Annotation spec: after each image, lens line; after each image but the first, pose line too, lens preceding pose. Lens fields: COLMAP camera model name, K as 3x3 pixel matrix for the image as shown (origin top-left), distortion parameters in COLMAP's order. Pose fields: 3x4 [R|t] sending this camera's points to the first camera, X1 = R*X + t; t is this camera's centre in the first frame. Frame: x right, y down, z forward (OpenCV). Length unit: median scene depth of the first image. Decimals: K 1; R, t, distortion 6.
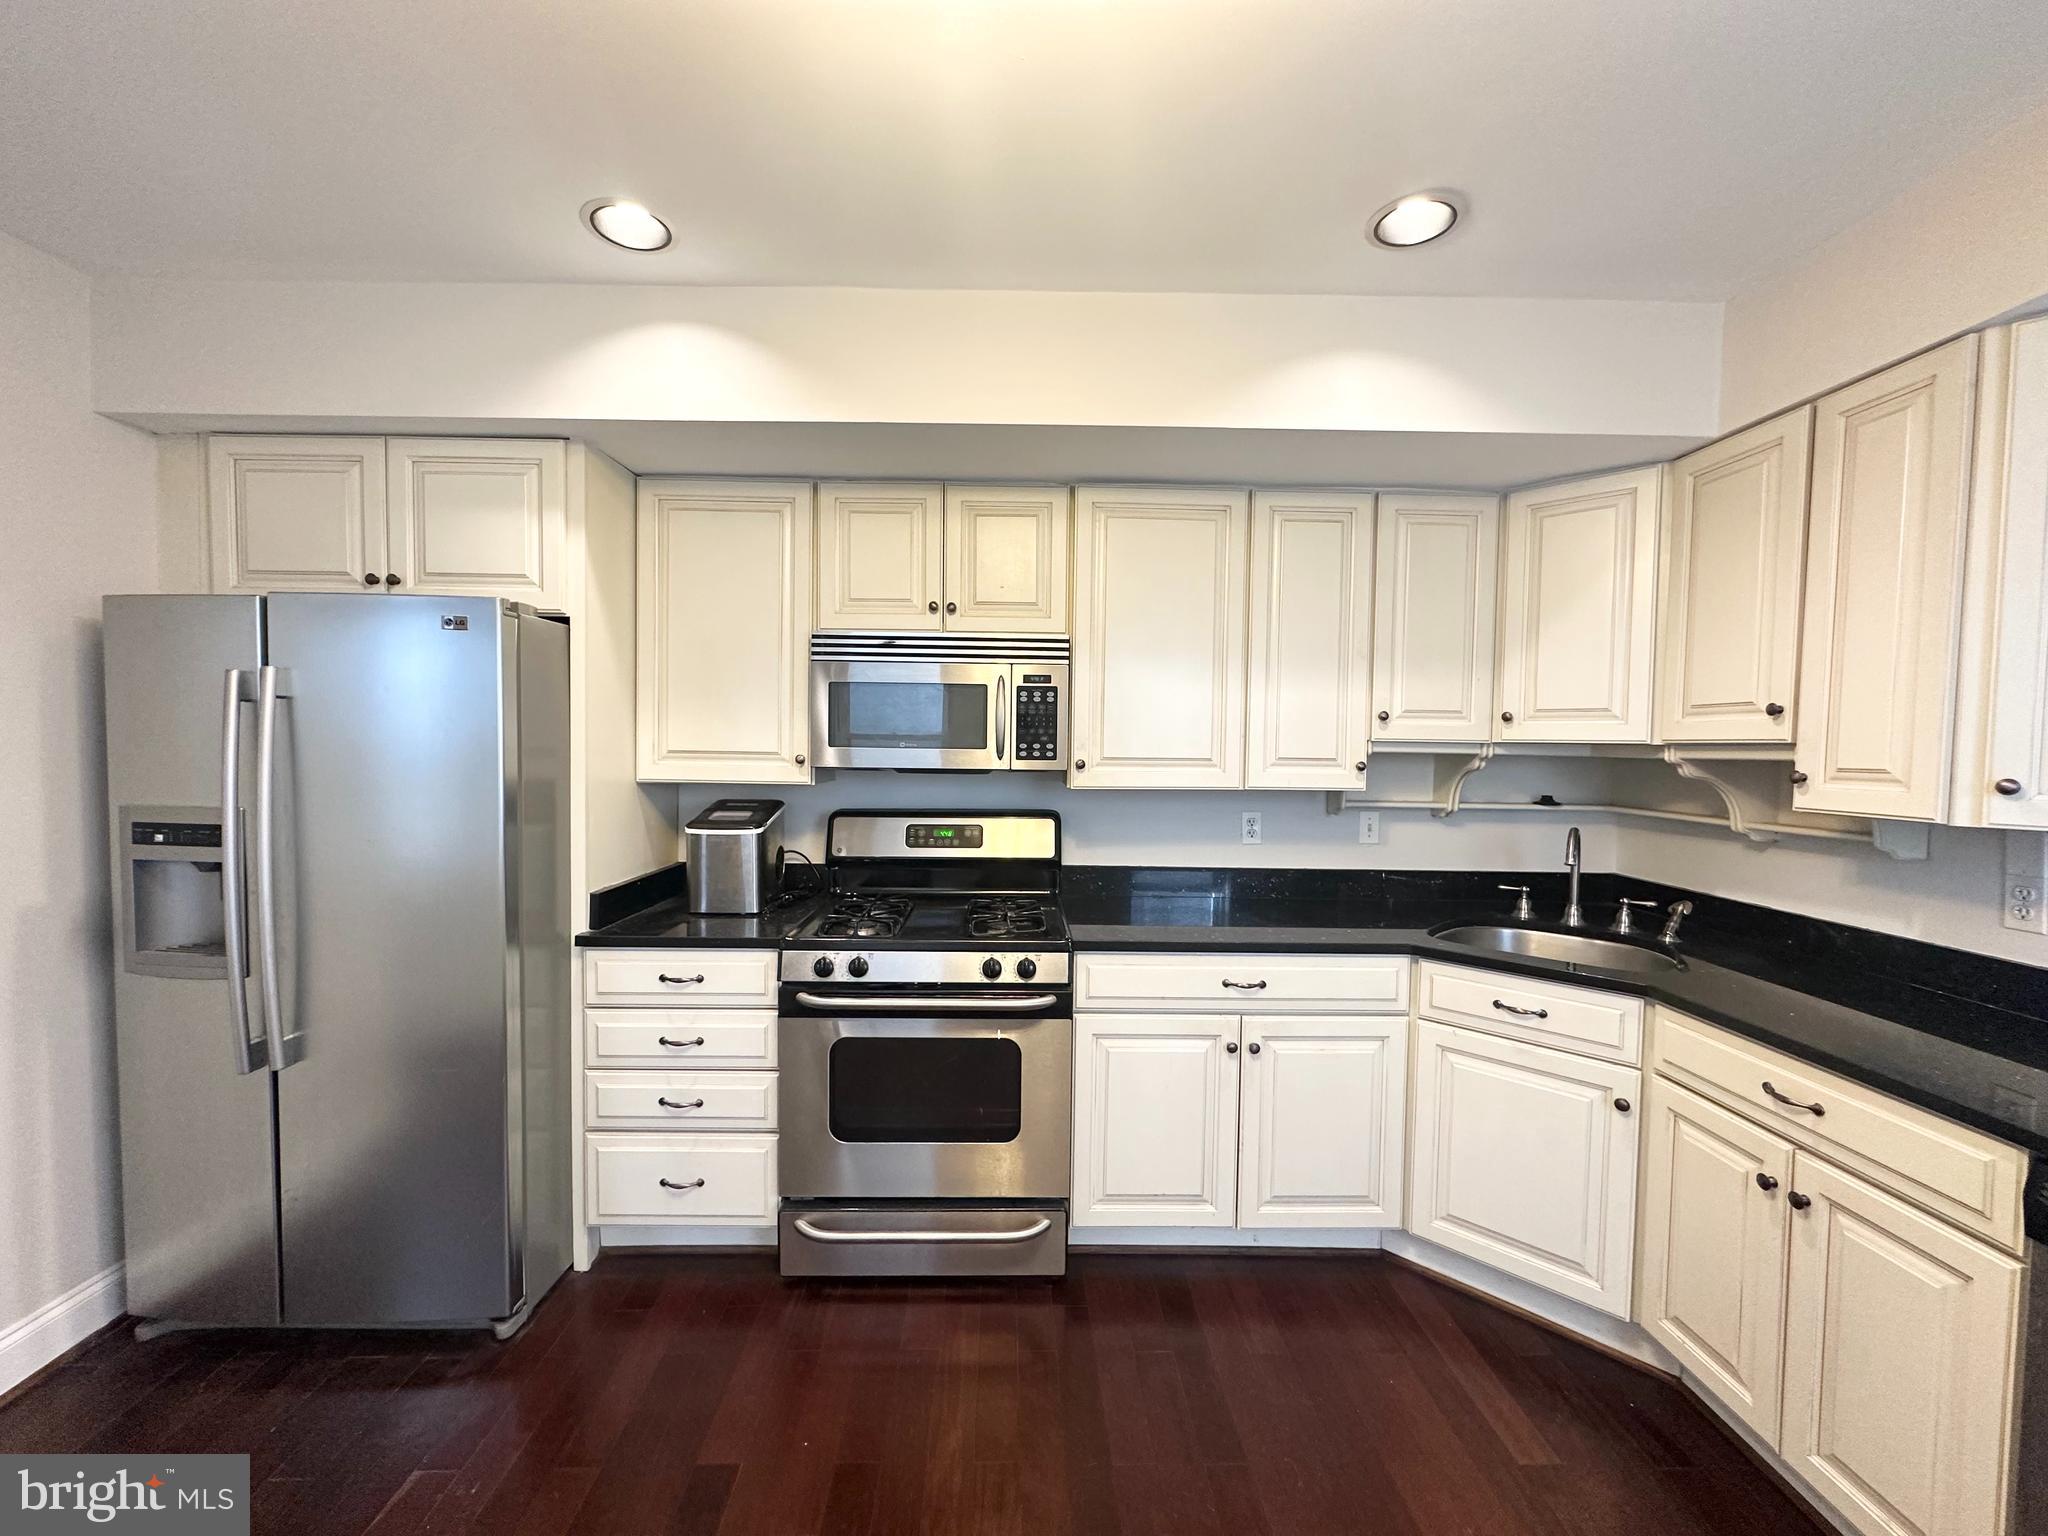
lens RADIAL K [[820.0, 0, 1020.1], [0, 820.0, 771.0], [0, 0, 1]] dist [-0.000870, 0.000076]
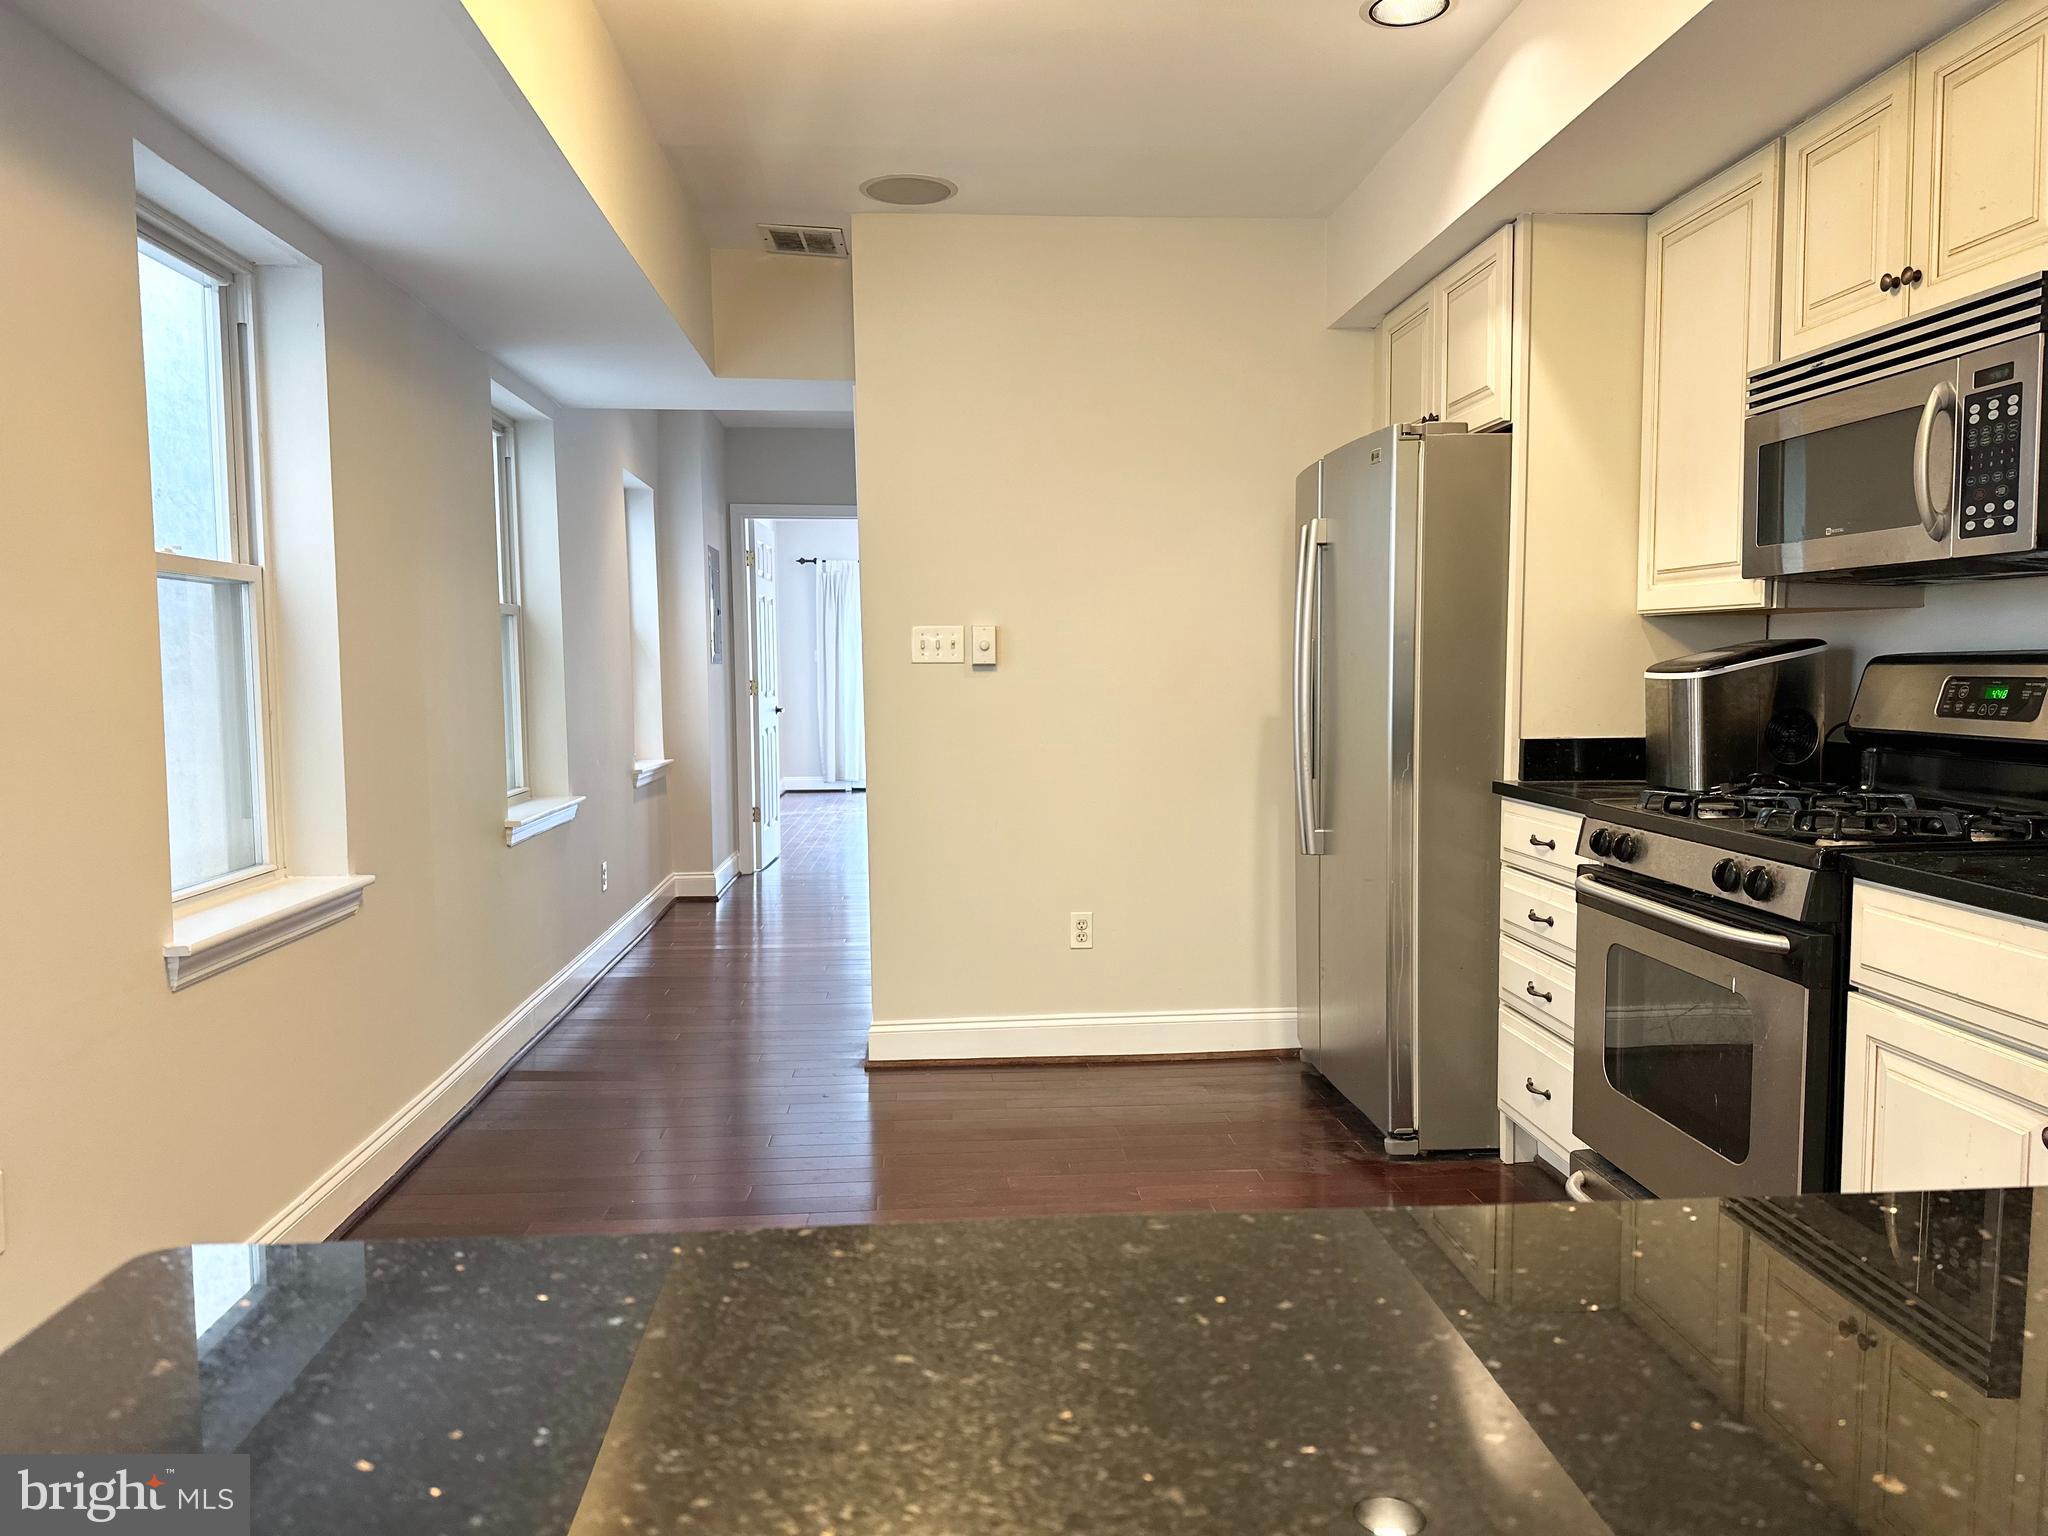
lens RADIAL K [[1439.4, 0, 1024.0], [0, 1439.4, 768.0], [0, 0, 1]] dist [0.000800, 0.001159]
pose [[0.053854, 0.062908, -0.996565, 0.965033], [-0.025899, 0.997766, 0.061584, 0.099116], [0.998213, 0.022494, 0.055363, 0.382616]]
